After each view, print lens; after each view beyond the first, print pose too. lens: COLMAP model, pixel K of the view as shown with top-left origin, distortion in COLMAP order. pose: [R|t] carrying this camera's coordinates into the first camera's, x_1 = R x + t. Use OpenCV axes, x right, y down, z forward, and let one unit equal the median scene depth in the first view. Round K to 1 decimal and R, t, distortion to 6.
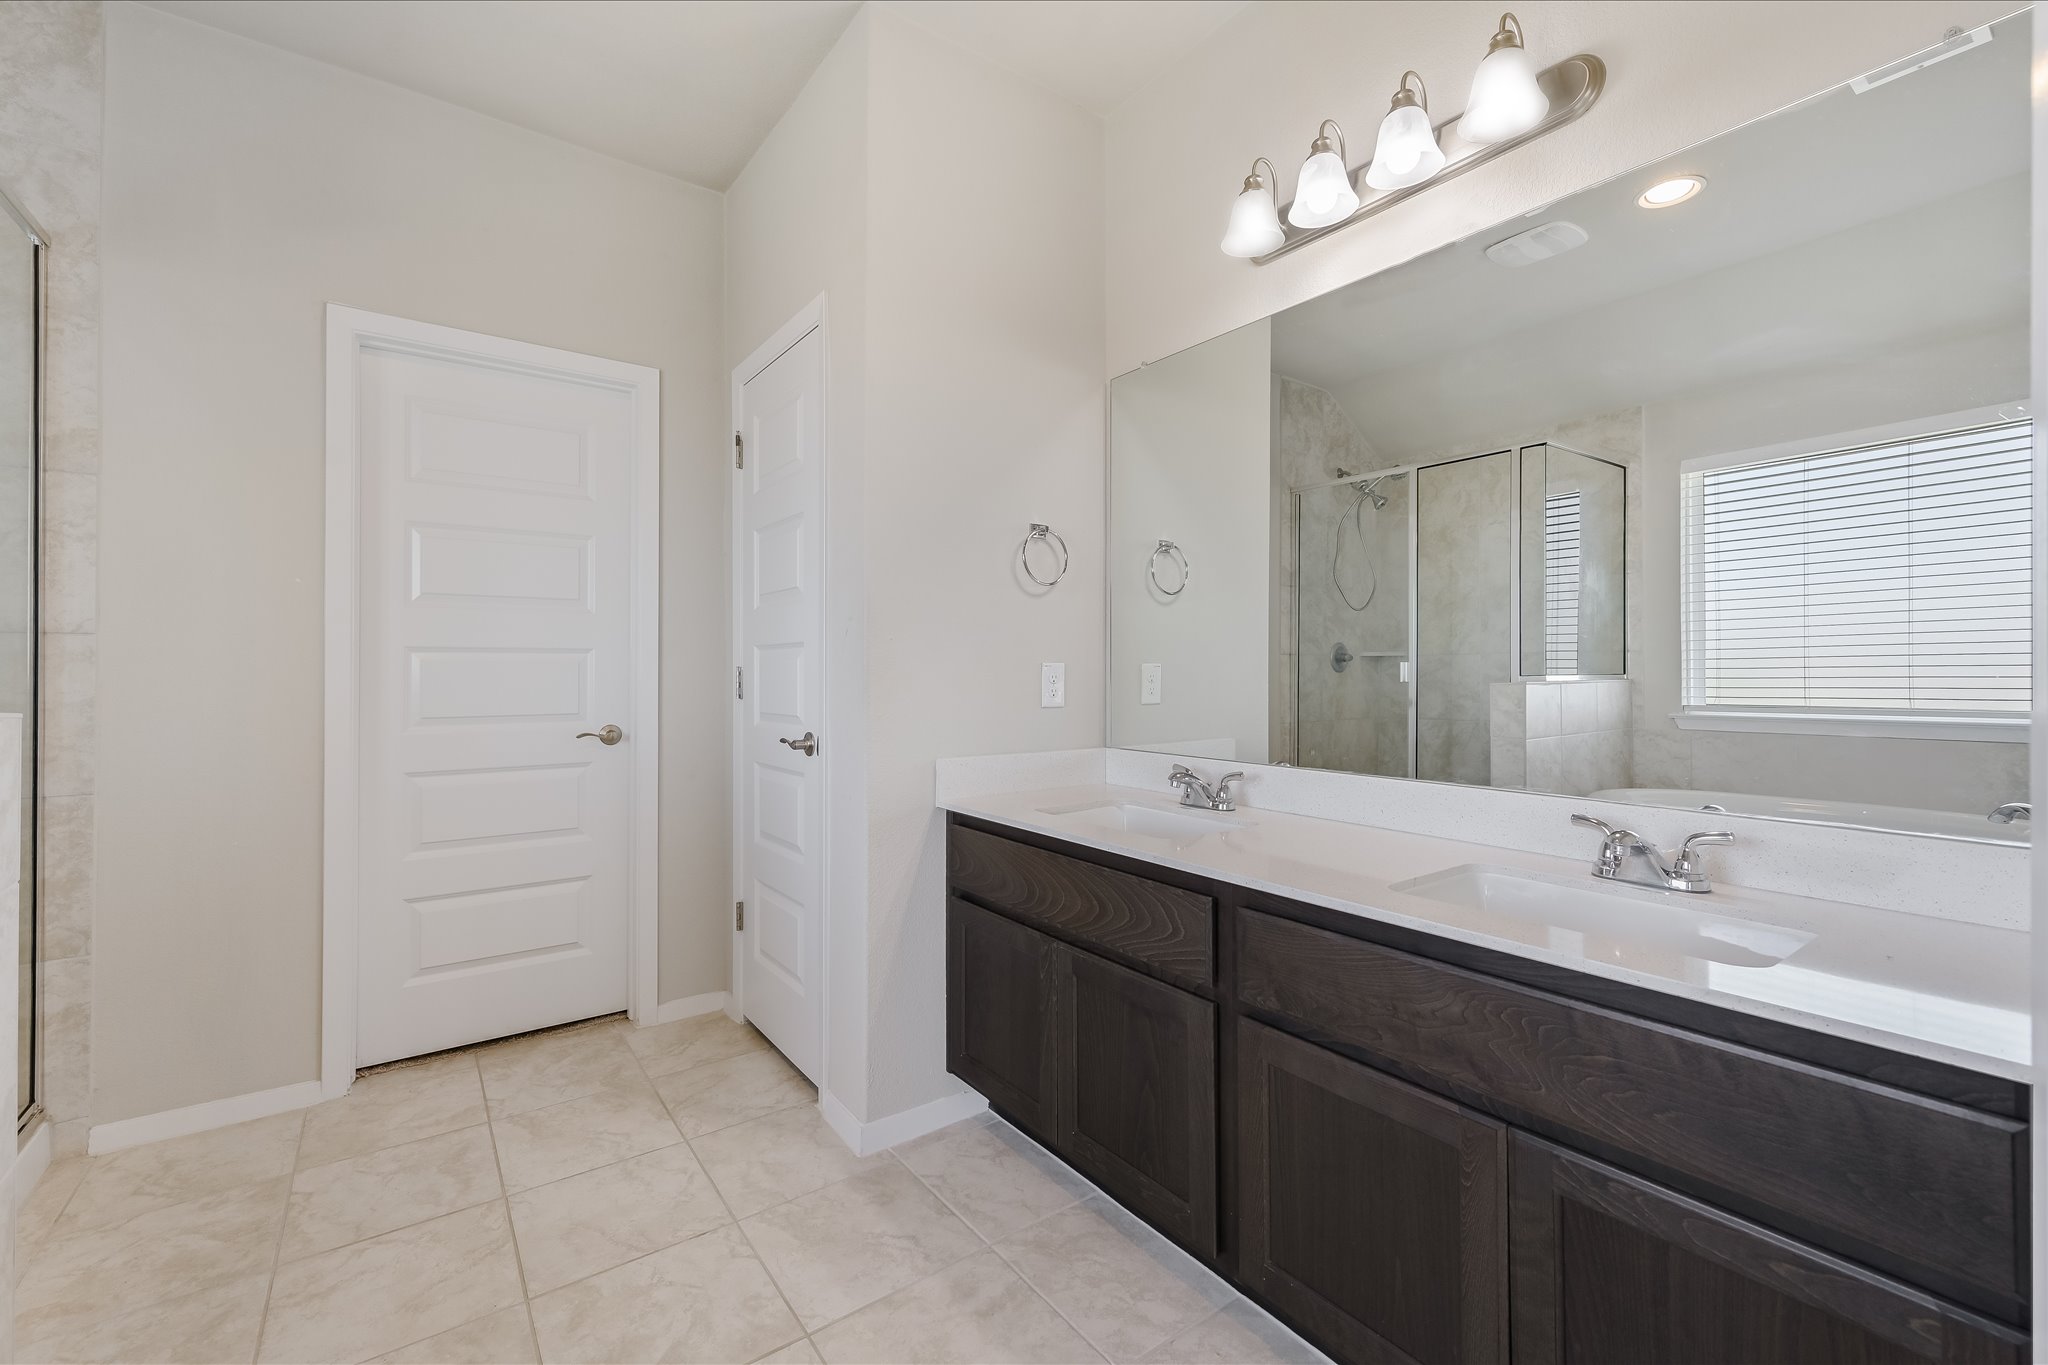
lens RADIAL K [[885.8, 0, 1022.7], [0, 885.8, 671.7], [0, 0, 1]] dist [0.004182, 0.000421]
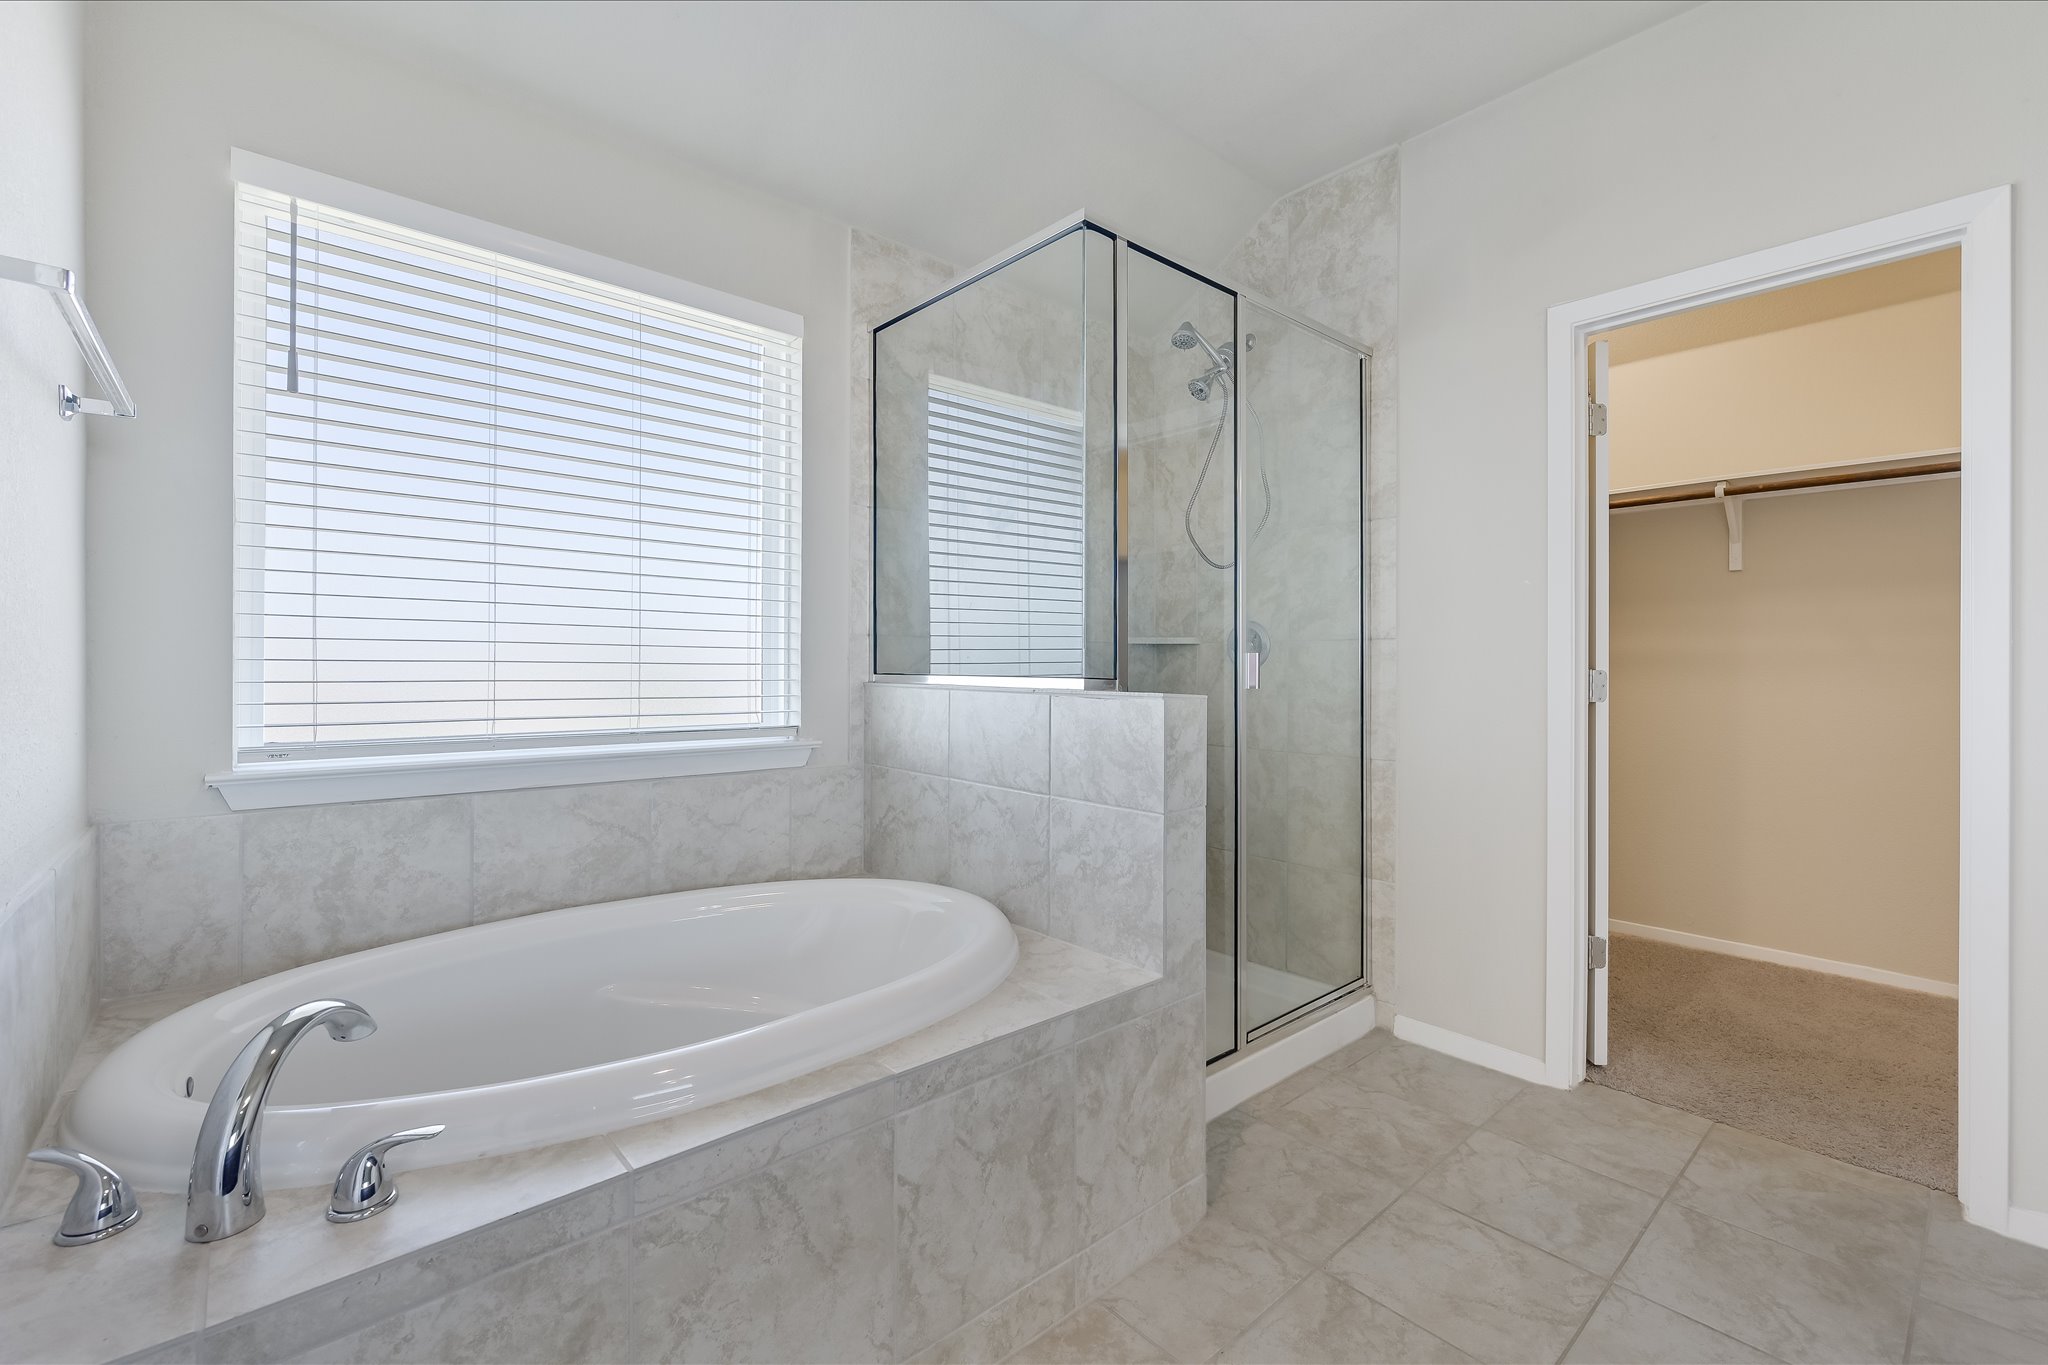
lens RADIAL K [[885.8, 0, 1021.4], [0, 885.8, 671.9], [0, 0, 1]] dist [0.004182, 0.000421]
pose [[0.078003, 0.008569, -0.996916, 0.217935], [-0.004379, 0.999956, 0.008253, -0.002265], [0.996944, 0.003721, 0.078037, 0.354325]]
